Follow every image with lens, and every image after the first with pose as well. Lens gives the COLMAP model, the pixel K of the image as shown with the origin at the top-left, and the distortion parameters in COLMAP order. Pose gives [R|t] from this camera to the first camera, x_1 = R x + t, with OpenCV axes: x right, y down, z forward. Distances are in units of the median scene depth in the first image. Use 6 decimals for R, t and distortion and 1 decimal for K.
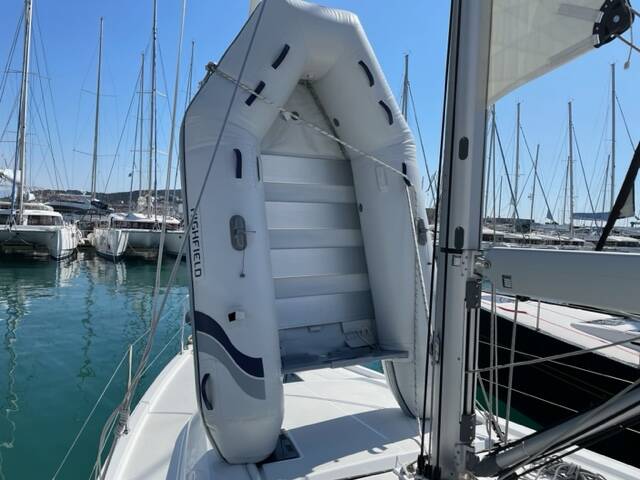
lens RADIAL K [[477.8, 0, 318.4], [0, 477.8, 237.0], [0, 0, 1]] dist [0.075817, -0.098538]
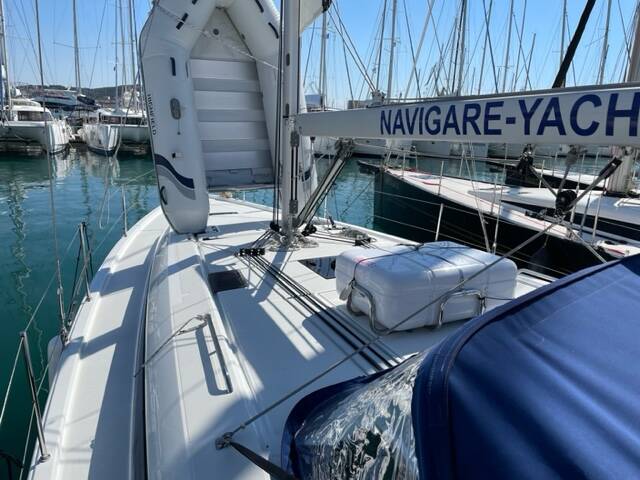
lens RADIAL K [[477.8, 0, 323.1], [0, 477.8, 233.2], [0, 0, 1]] dist [0.075817, -0.098538]
pose [[0.999812, -0.010913, 0.016000, 0.337590], [0.007473, 0.979541, 0.201106, 0.086243], [-0.017867, -0.200949, 0.979439, -0.824564]]
